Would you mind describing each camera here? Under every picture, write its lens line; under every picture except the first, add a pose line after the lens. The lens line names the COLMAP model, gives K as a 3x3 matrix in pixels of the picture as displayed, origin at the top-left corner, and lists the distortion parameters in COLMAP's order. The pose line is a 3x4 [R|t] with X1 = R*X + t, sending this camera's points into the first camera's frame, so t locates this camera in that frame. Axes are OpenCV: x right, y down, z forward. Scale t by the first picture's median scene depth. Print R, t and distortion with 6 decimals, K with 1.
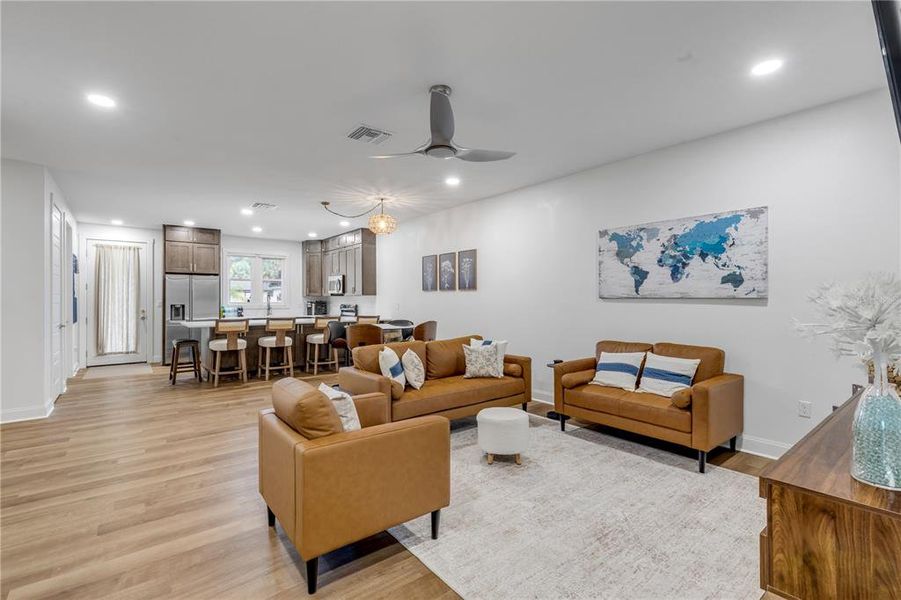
lens RADIAL K [[406.6, 0, 446.7], [0, 406.6, 298.4], [0, 0, 1]] dist [0.005100, -0.001080]
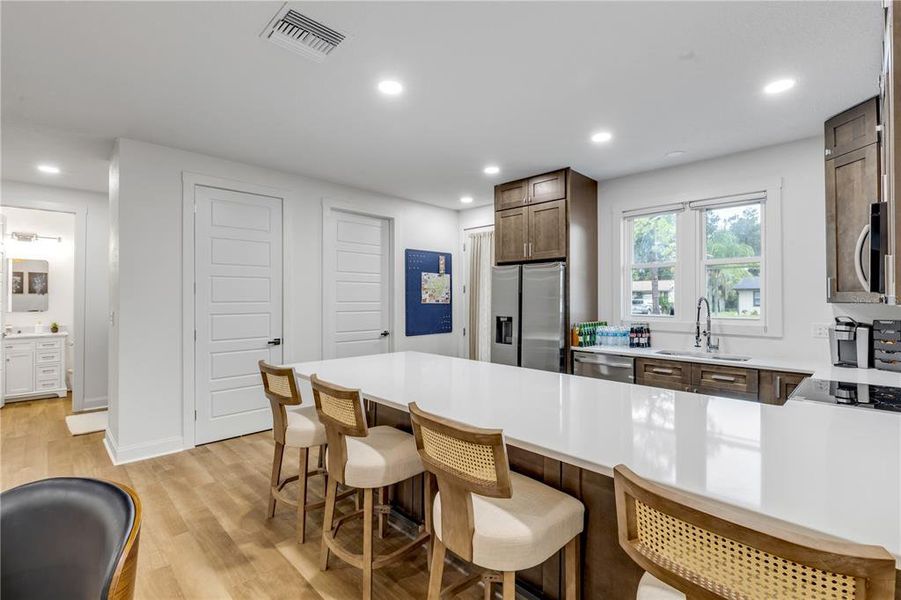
lens RADIAL K [[406.6, 0, 447.0], [0, 406.6, 298.7], [0, 0, 1]] dist [0.005100, -0.001080]
pose [[0.101576, 0.002885, -0.994824, -0.114324], [0.001214, 0.999995, 0.003024, -0.016023], [0.994827, -0.001515, 0.101572, 1.122678]]
